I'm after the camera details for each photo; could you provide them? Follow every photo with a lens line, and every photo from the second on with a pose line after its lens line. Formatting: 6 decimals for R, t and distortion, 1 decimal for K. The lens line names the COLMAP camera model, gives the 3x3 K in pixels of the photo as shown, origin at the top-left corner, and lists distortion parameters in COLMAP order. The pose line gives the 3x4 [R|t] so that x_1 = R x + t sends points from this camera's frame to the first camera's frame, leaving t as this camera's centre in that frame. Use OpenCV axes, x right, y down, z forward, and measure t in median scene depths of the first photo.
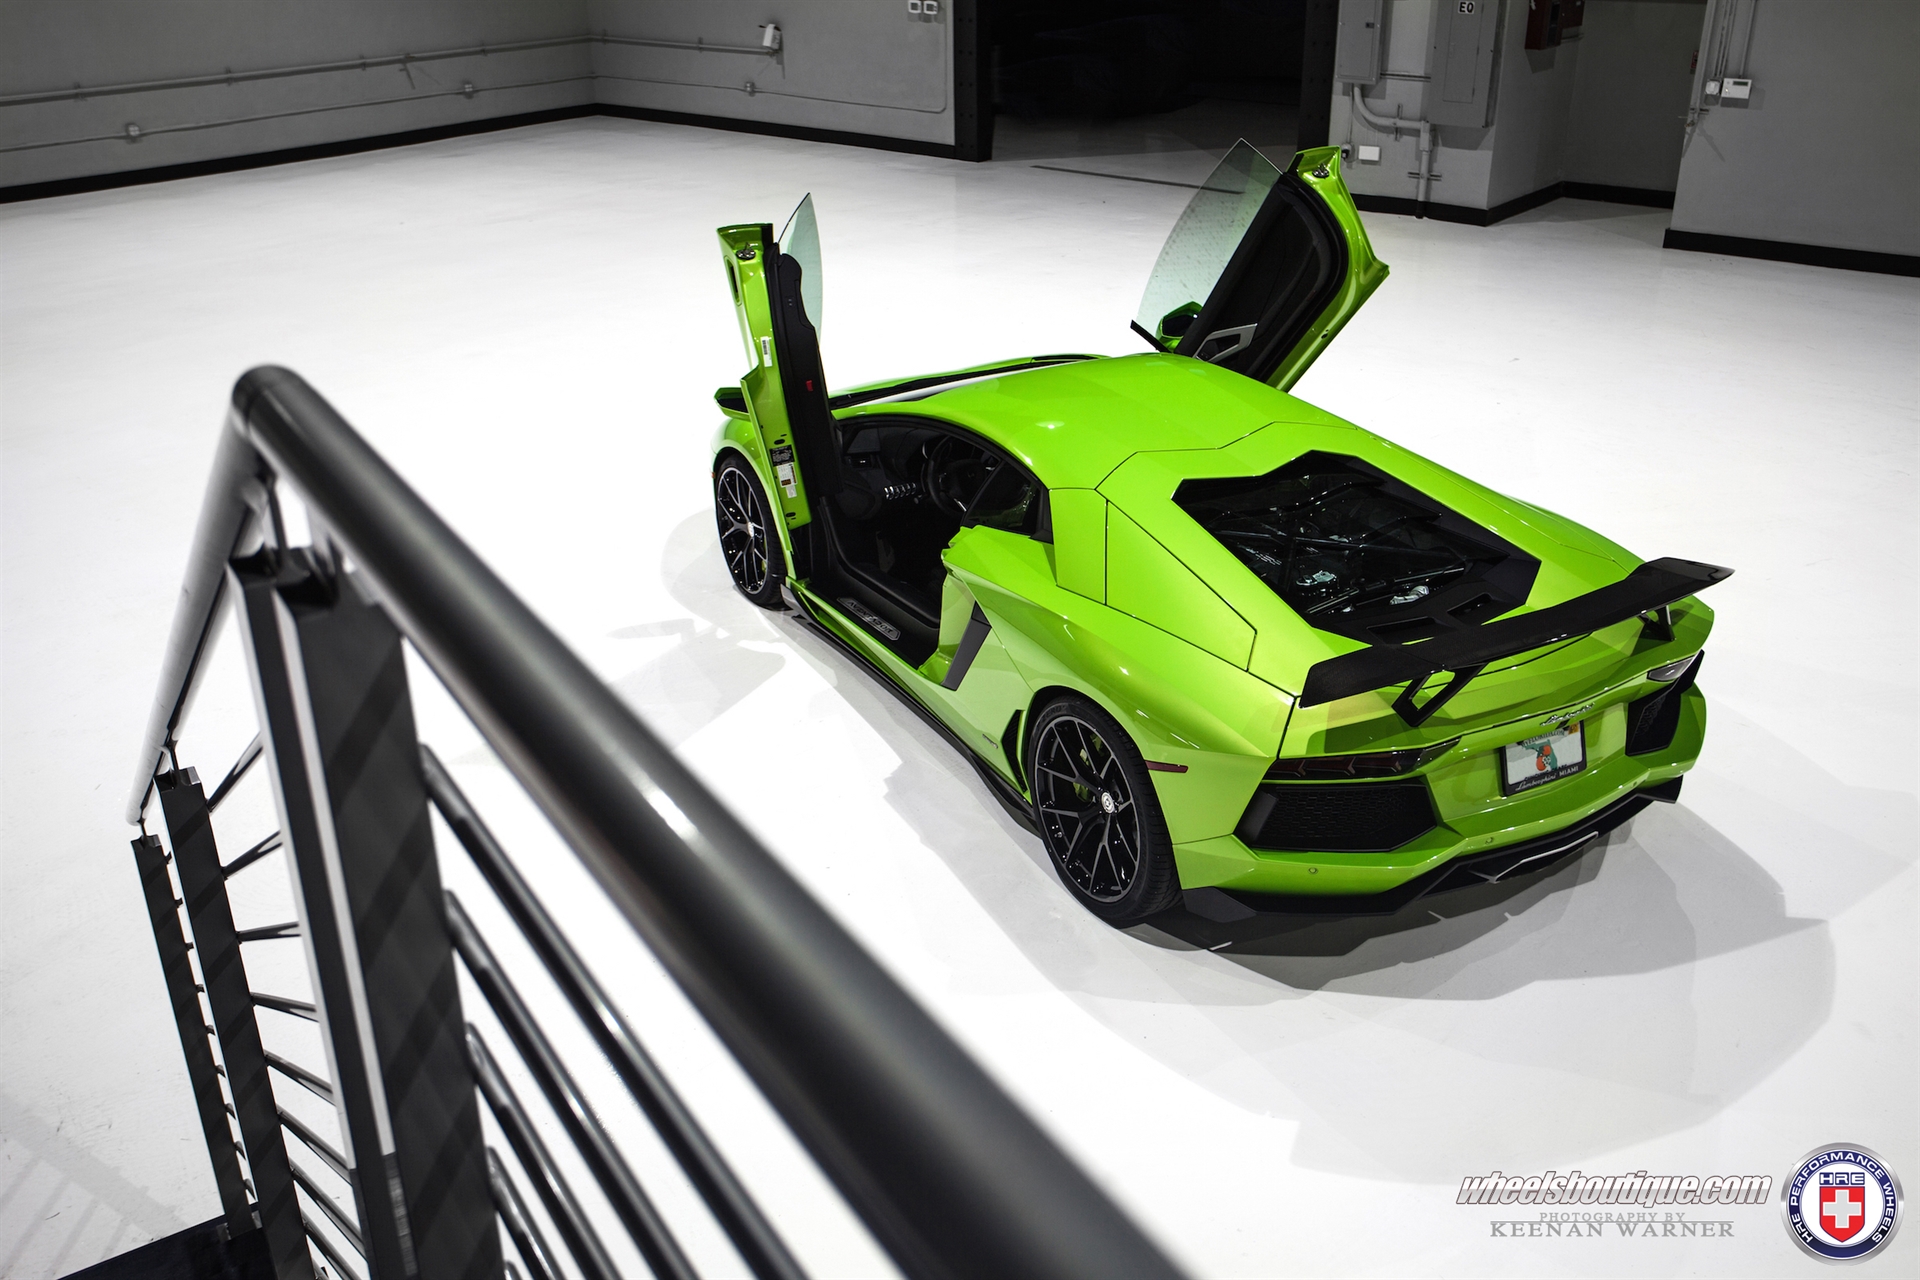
lens RADIAL K [[1777.1, 0, 960.0], [0, 1777.1, 640.0], [0, 0, 1]] dist [-0.007620, 0.000430]
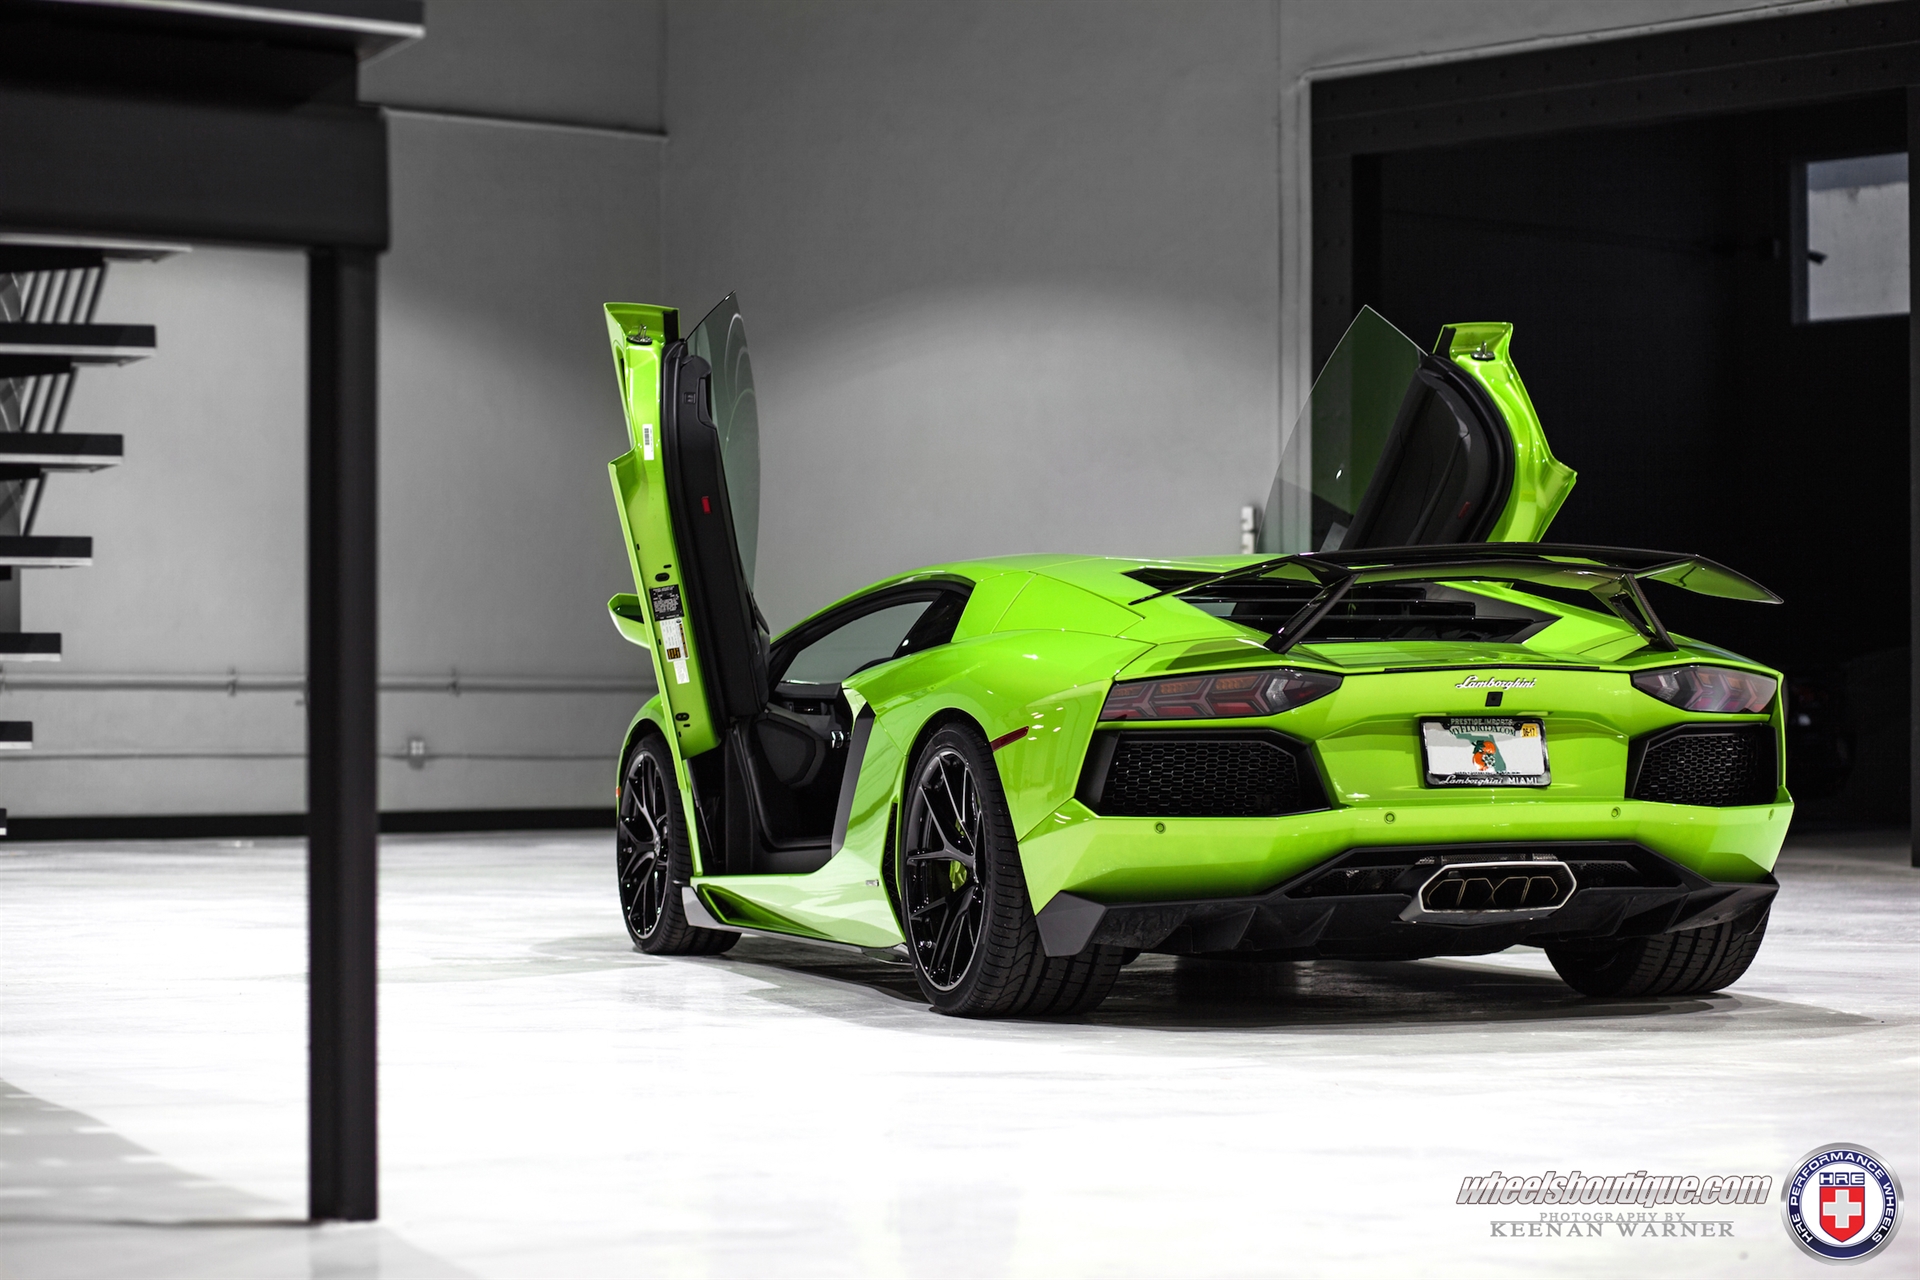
lens RADIAL K [[5040.9, 0, 960.0], [0, 5040.9, 640.0], [0, 0, 1]] dist [0.016823, 0.169477]
pose [[0.984492, 0.010616, -0.175107, 0.407632], [-0.086735, 0.897086, -0.433259, 0.848138], [0.152487, 0.441728, 0.884095, -0.887309]]
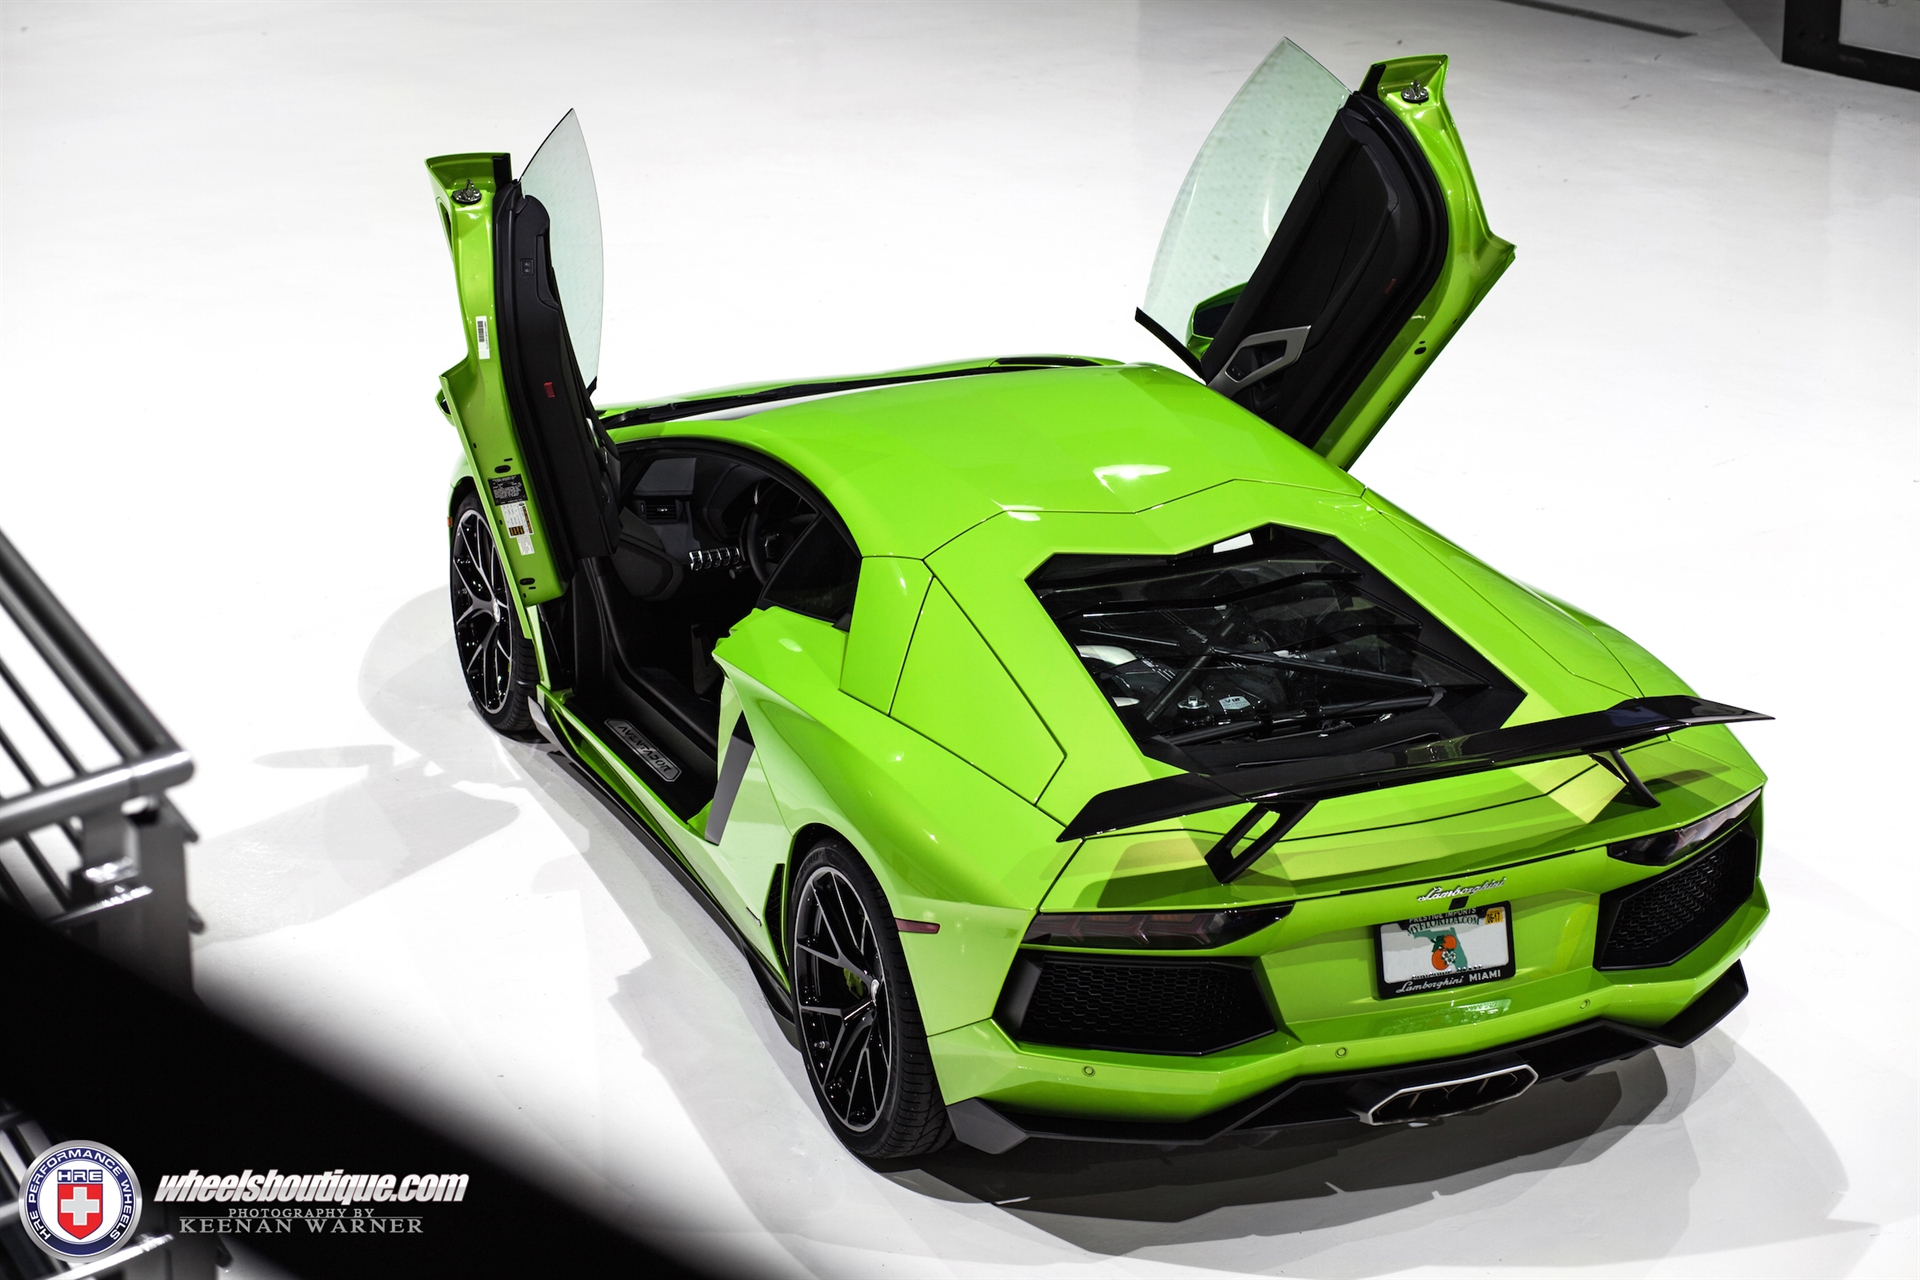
lens RADIAL K [[4912.8, 0, 960.0], [0, 4912.8, 640.0], [0, 0, 1]] dist [-0.066582, -0.634258]
pose [[0.992168, 0.057558, -0.110863, 0.286559], [-0.067076, 0.994195, -0.084129, 0.100168], [0.105377, 0.090906, 0.990269, -0.839125]]
